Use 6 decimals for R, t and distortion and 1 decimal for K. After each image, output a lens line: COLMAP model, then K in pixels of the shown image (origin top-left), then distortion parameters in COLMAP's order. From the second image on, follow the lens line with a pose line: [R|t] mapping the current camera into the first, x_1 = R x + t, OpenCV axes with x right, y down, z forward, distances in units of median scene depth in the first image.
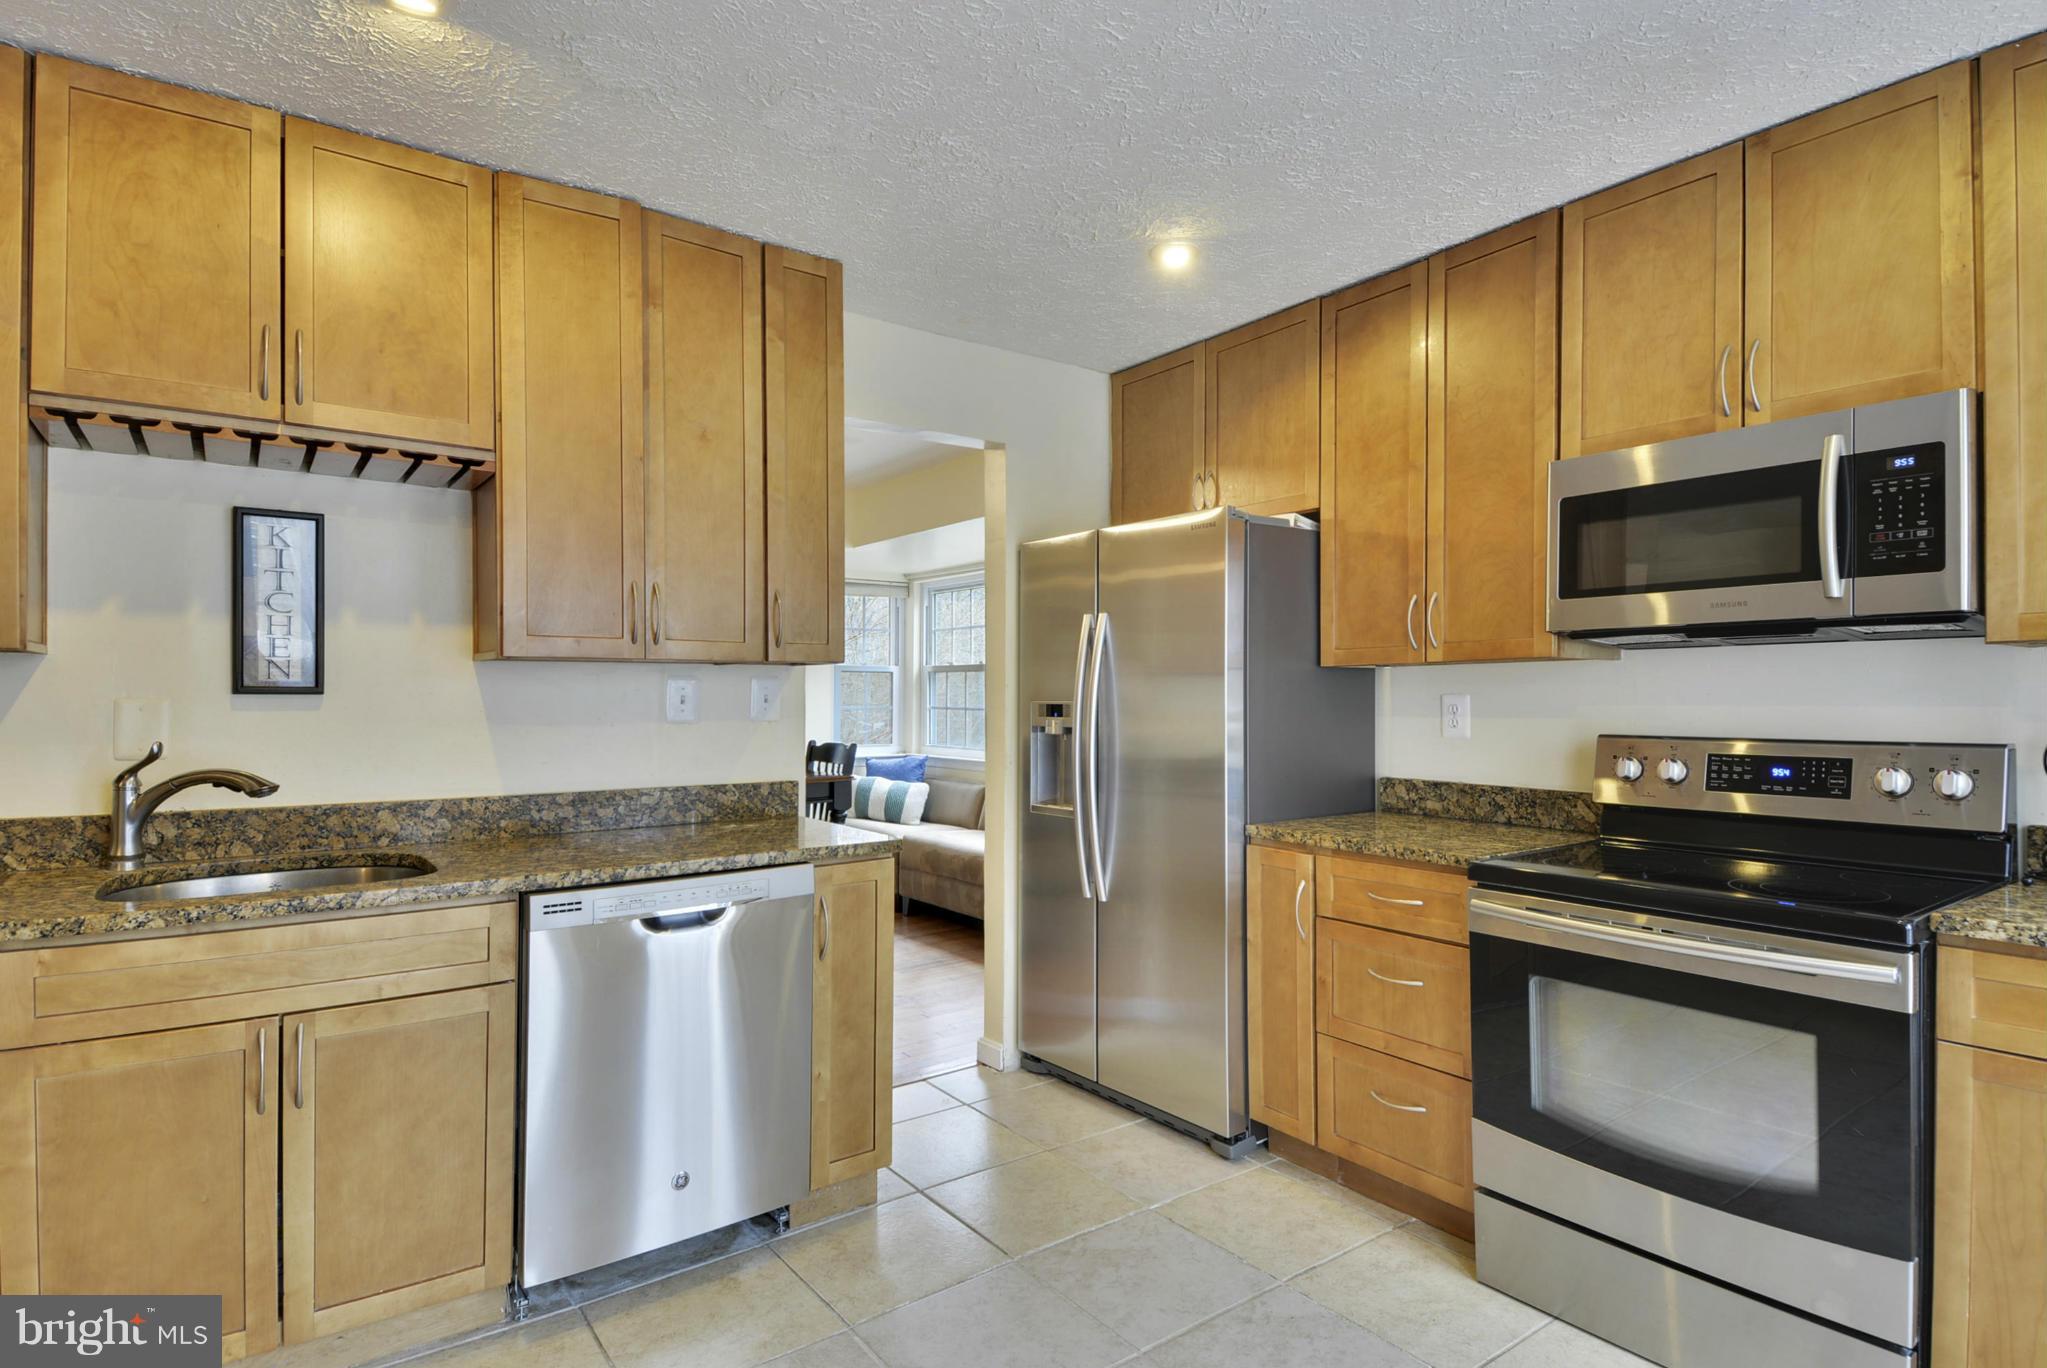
lens RADIAL K [[1059.1, 0, 1025.0], [0, 1059.1, 699.9], [0, 0, 1]] dist [-0.003319, -0.001909]
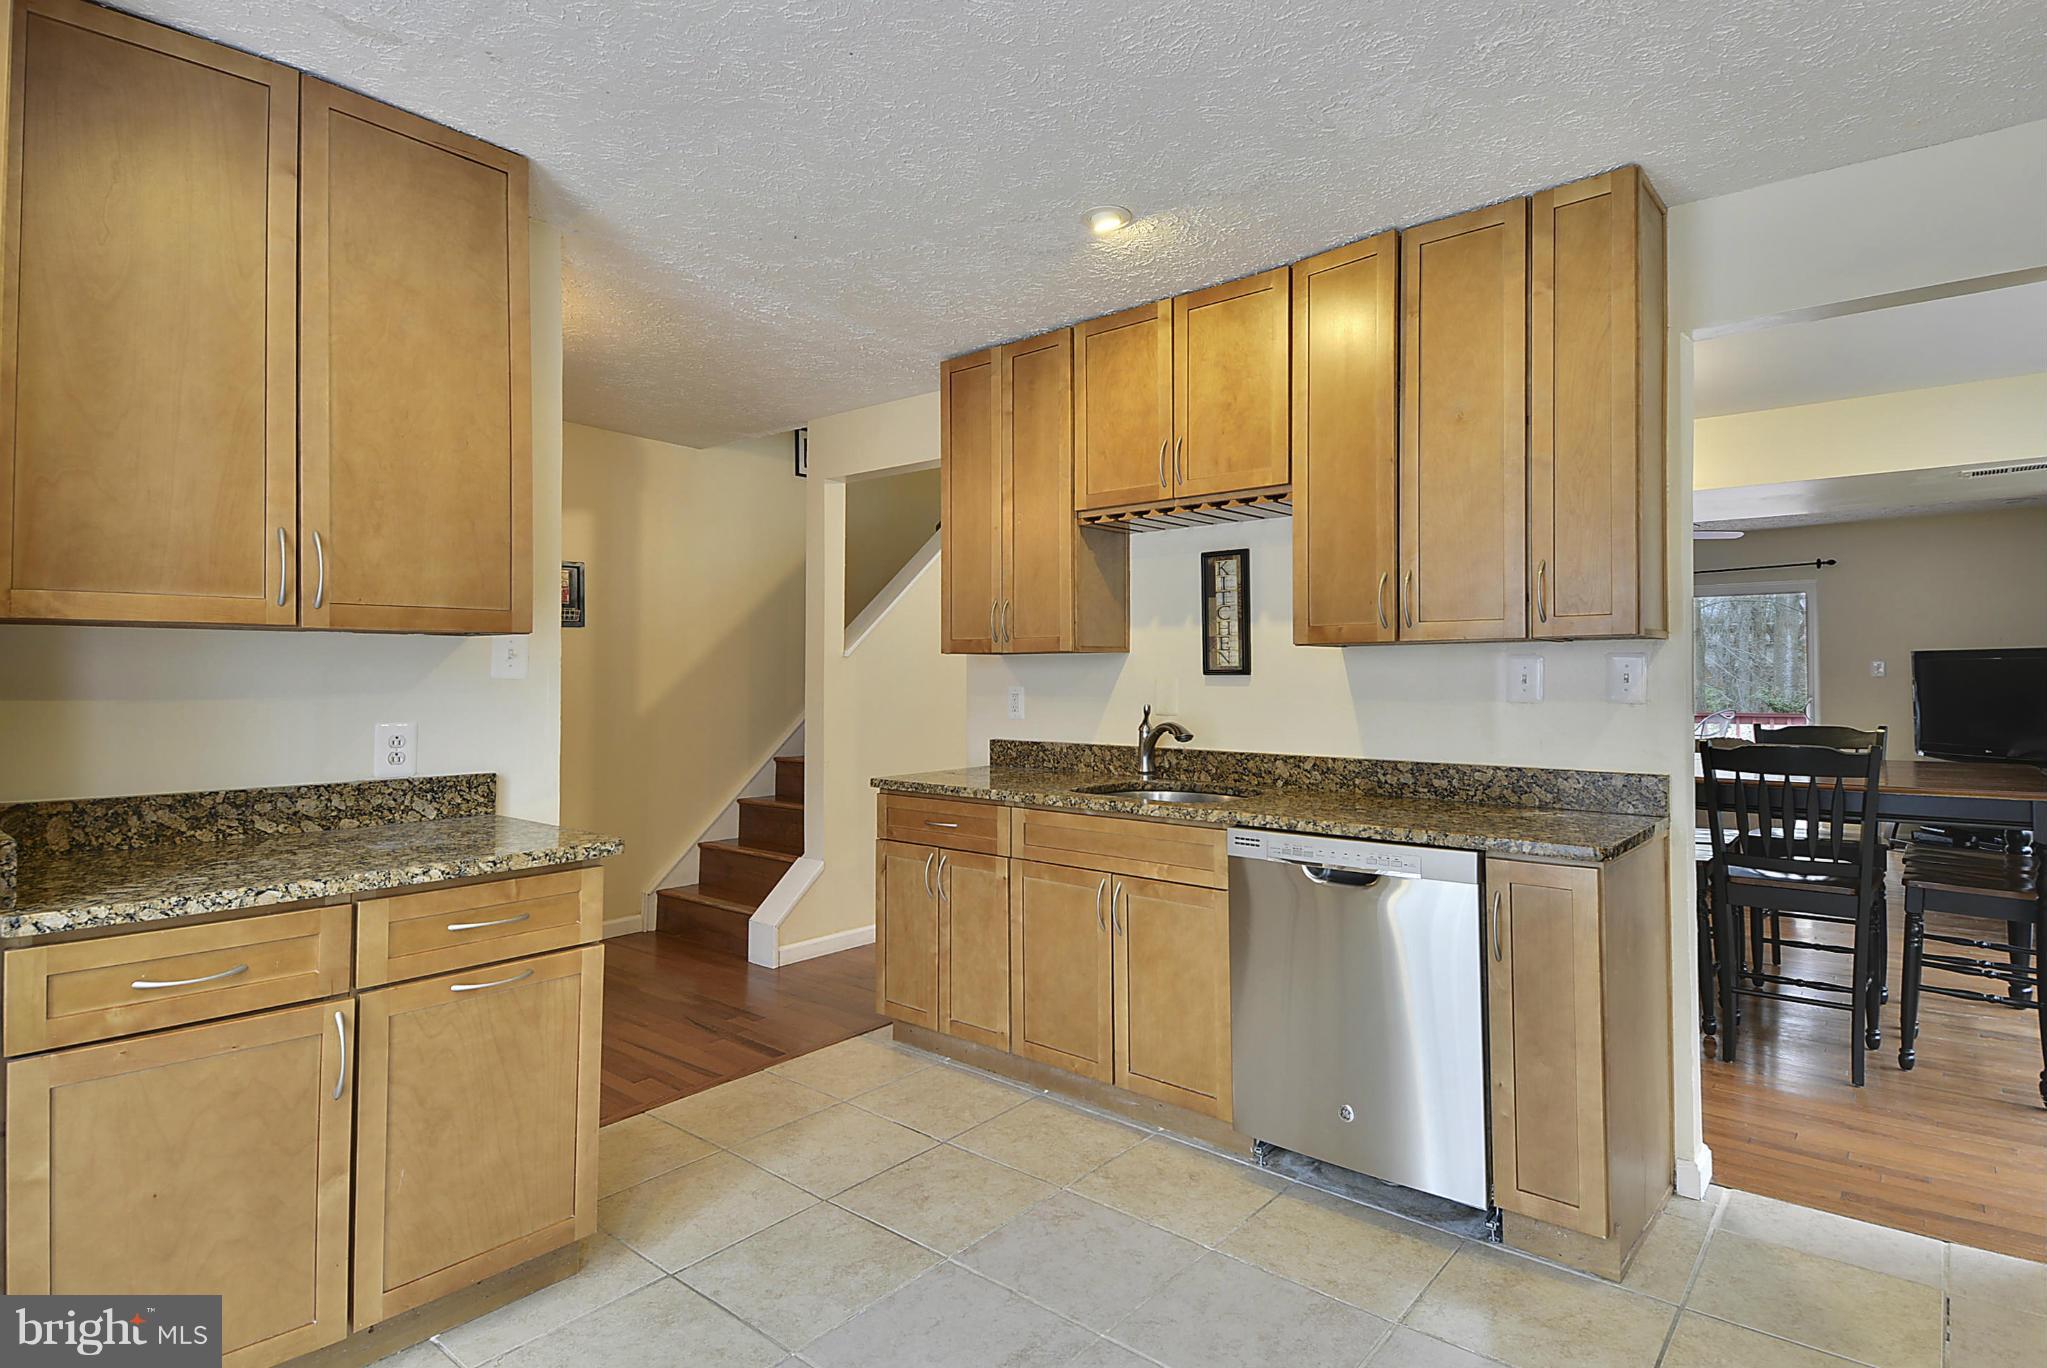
lens RADIAL K [[1019.1, 0, 1023.8], [0, 1019.1, 669.0], [0, 0, 1]] dist [0.001879, -0.000307]
pose [[0.215041, -0.008454, -0.976568, 0.508129], [-0.004362, 0.999944, -0.009616, 0.001228], [0.976595, 0.006328, 0.214993, 0.343730]]
